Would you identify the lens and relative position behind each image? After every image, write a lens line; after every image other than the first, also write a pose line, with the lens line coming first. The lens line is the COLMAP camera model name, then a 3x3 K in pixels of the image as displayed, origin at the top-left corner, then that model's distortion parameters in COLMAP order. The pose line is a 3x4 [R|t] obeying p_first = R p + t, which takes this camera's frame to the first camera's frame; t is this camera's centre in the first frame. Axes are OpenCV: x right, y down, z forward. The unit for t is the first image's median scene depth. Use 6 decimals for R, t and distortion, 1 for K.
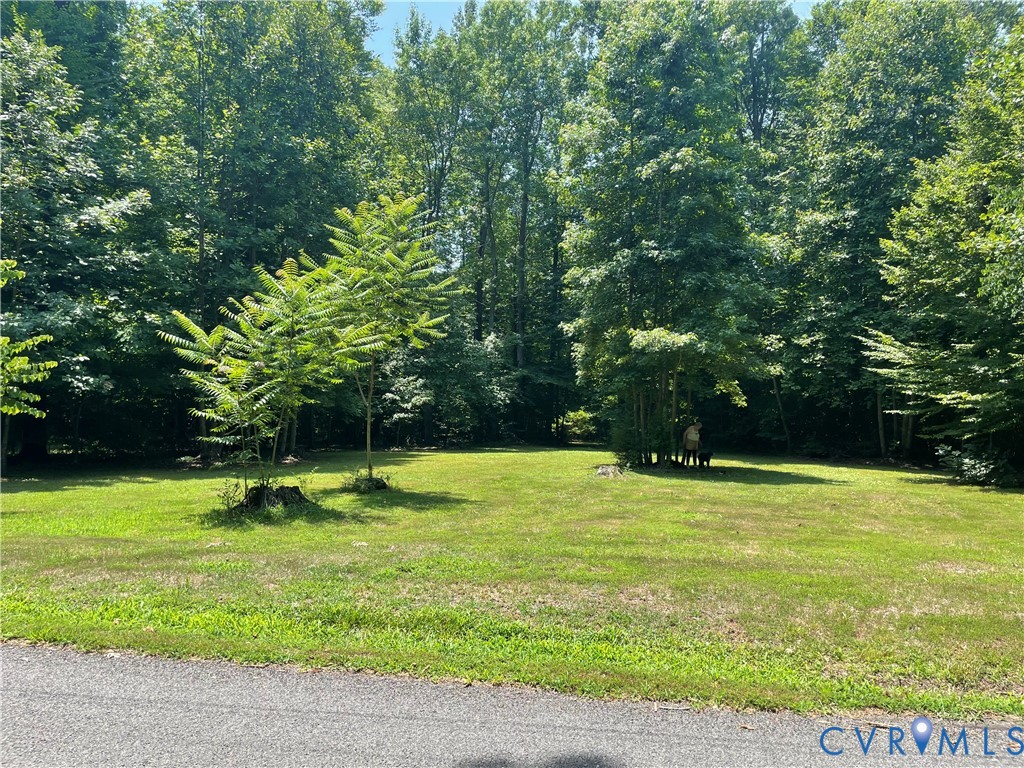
lens RADIAL K [[768.5, 0, 498.0], [0, 768.5, 383.3], [0, 0, 1]] dist [-0.000785, -0.085794]
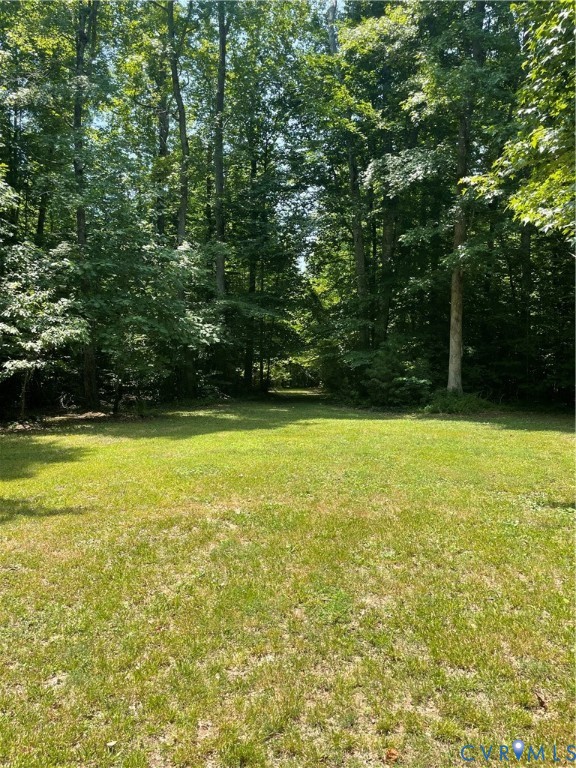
lens RADIAL K [[576.4, 0, 288.0], [0, 576.4, 384.0], [0, 0, 1]] dist [-0.000785, -0.085794]
pose [[0.979412, -0.024620, 0.200362, -0.027789], [0.009358, 0.997005, 0.076767, 0.026003], [-0.201652, -0.073311, 0.976710, 0.567941]]
